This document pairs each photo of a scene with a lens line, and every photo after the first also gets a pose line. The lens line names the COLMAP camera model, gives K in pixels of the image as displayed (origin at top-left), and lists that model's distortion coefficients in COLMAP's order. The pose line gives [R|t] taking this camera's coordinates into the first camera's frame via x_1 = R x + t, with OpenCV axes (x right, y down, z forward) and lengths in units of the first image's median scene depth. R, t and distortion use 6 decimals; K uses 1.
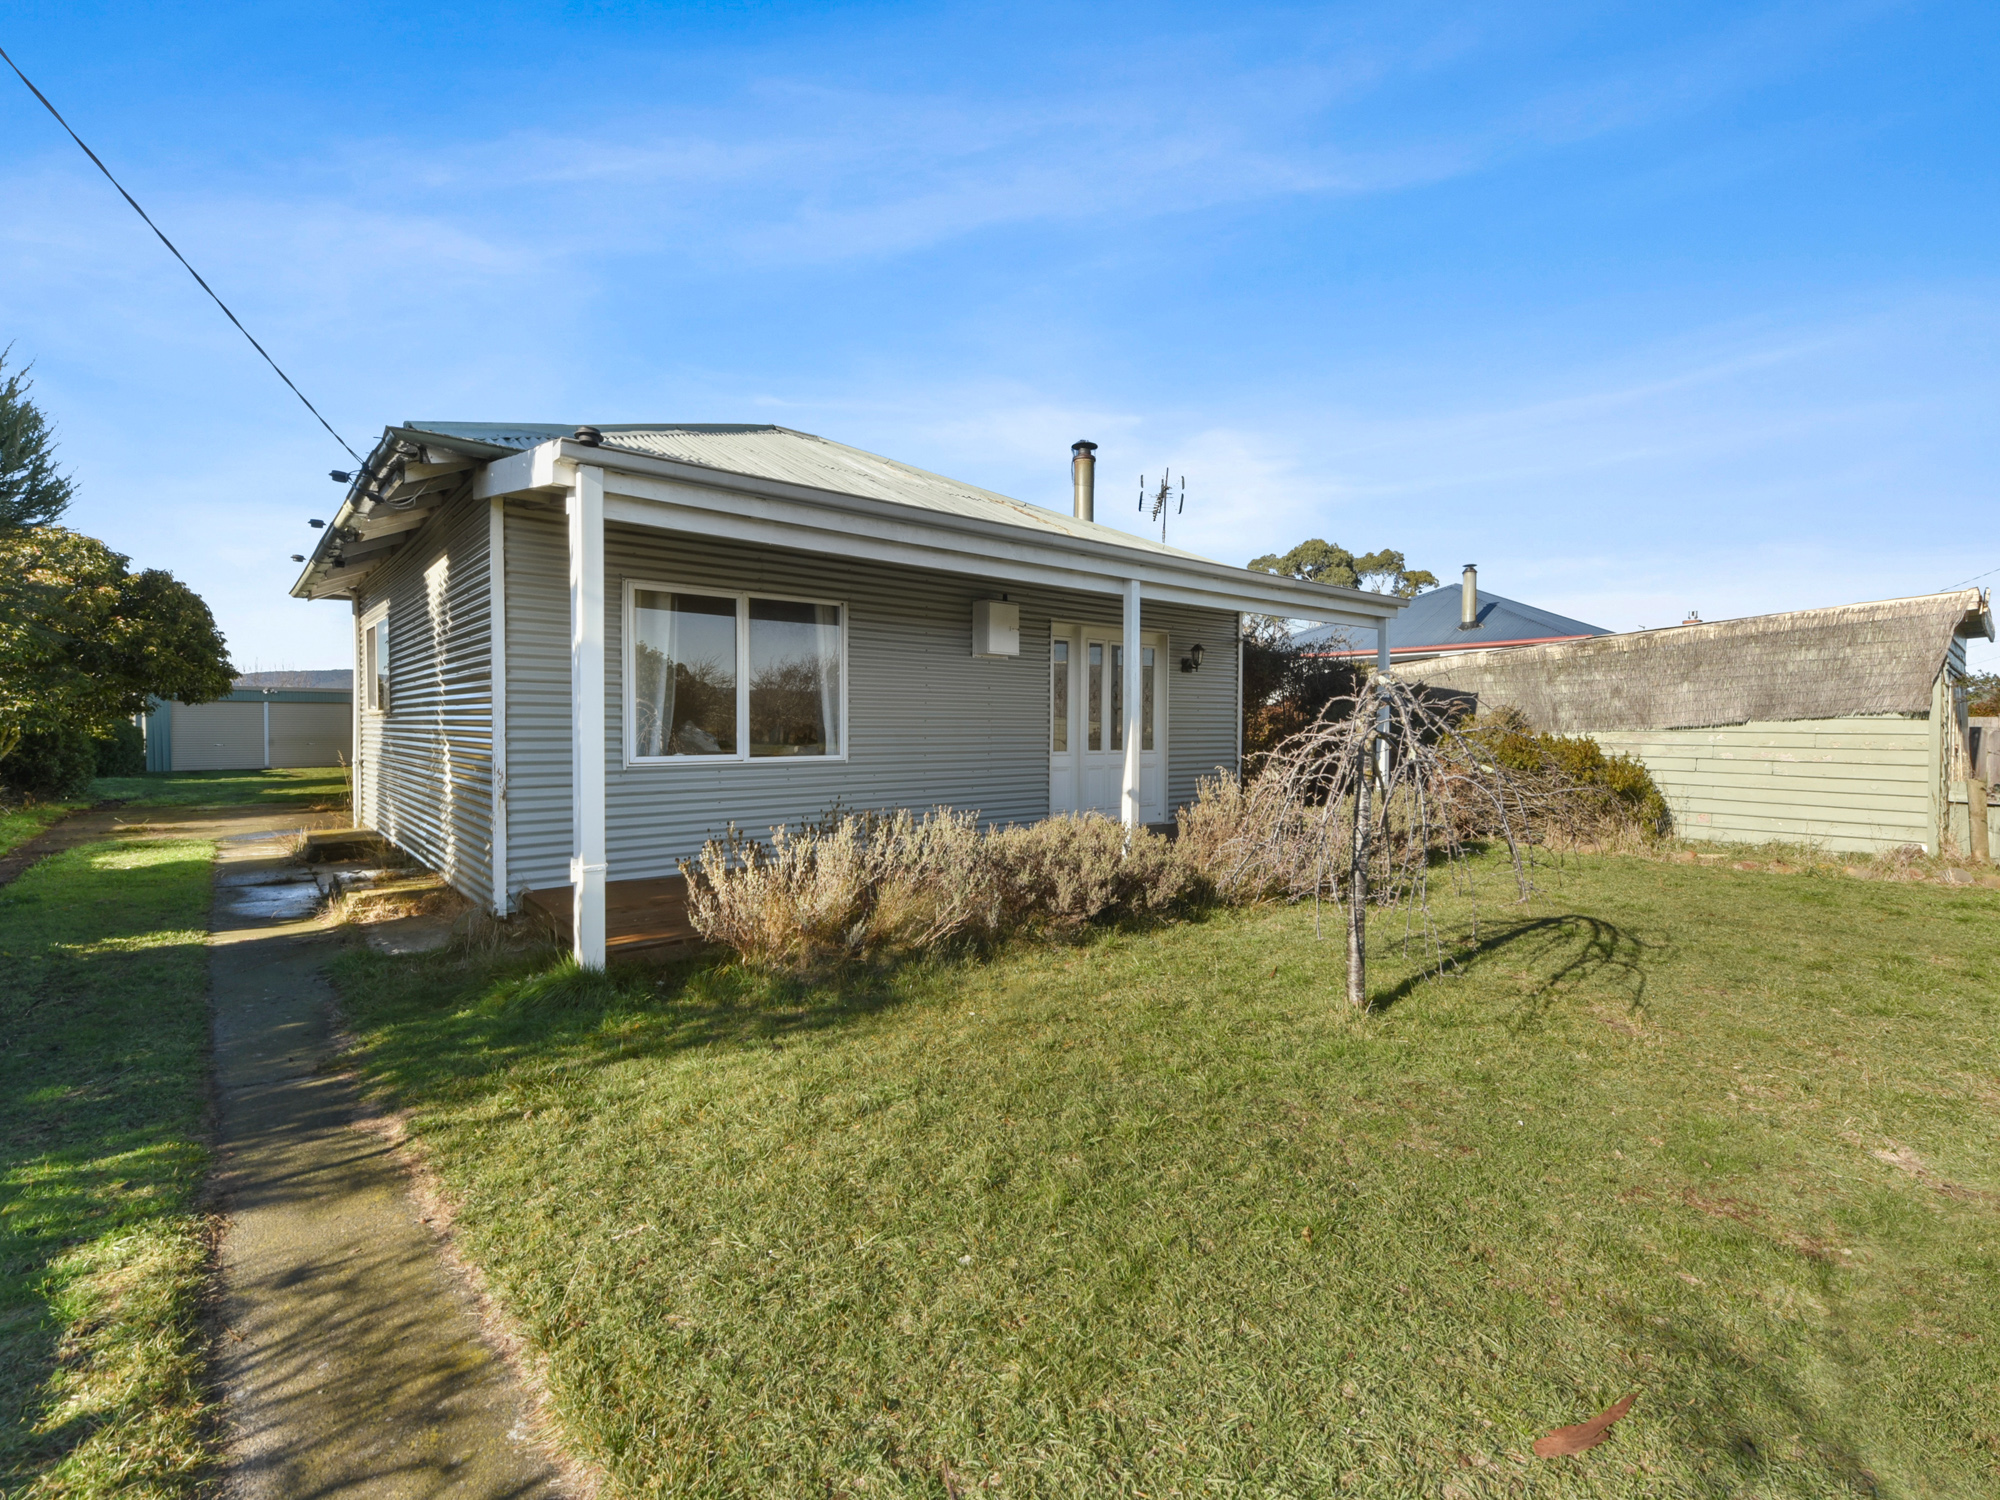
lens RADIAL K [[902.2, 0, 993.1], [0, 902.2, 735.1], [0, 0, 1]] dist [0.015231, -0.007222]
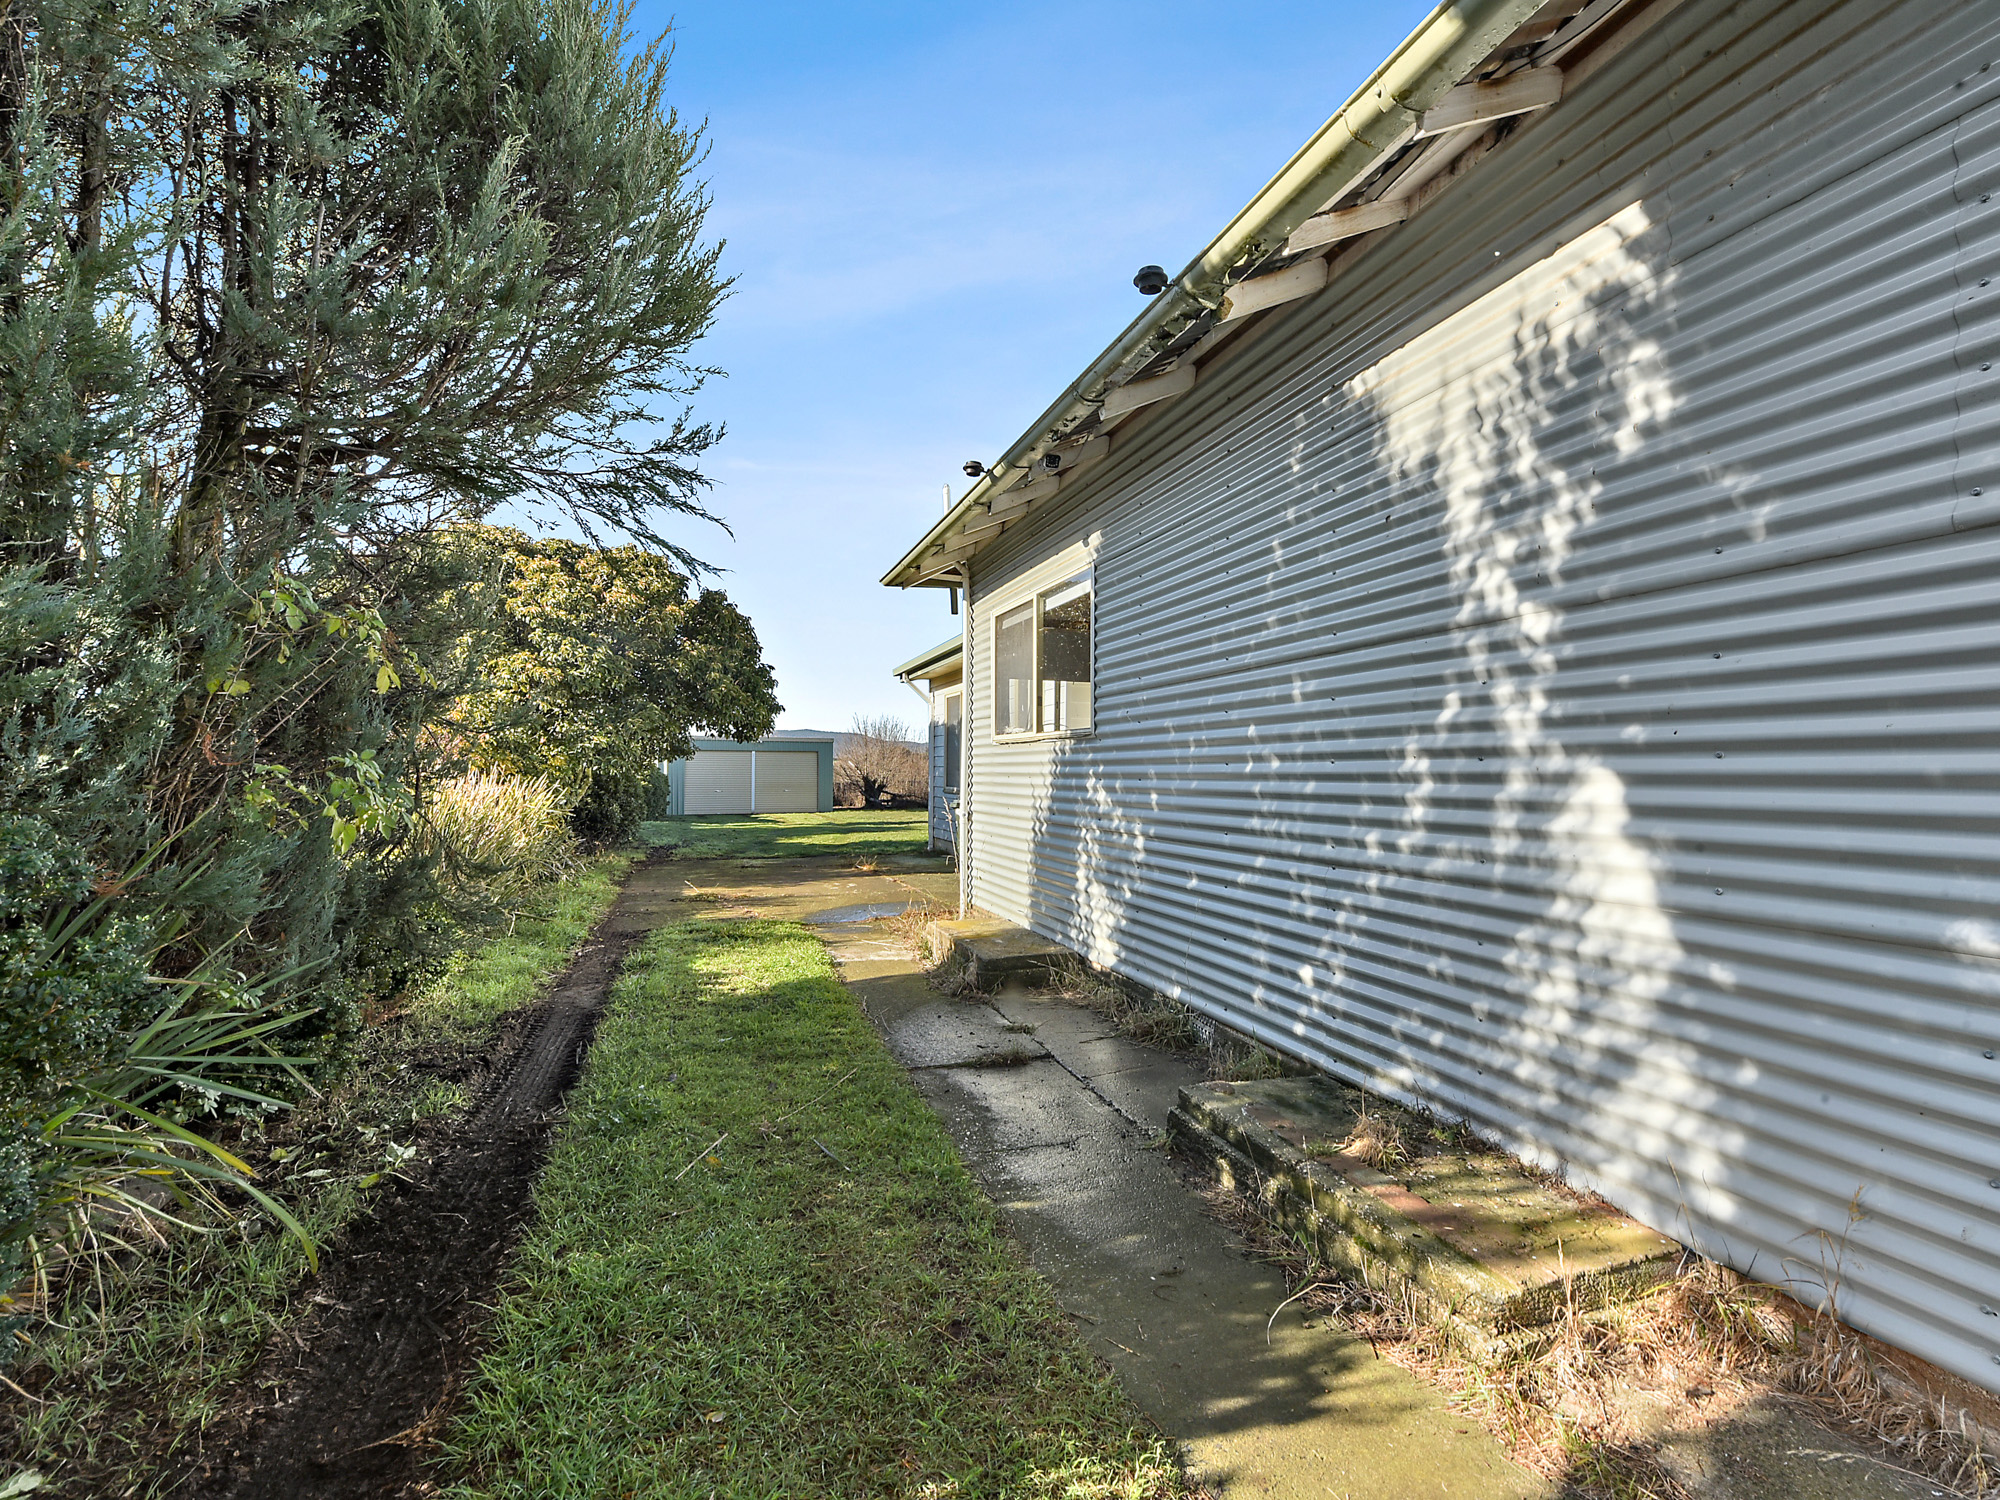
lens RADIAL K [[902.2, 0, 993.1], [0, 902.2, 735.1], [0, 0, 1]] dist [0.015231, -0.007222]
pose [[0.925934, -0.022609, -0.377008, -0.392065], [0.002858, 0.998598, -0.052866, 0.006583], [0.377674, 0.047873, 0.924700, 0.343791]]
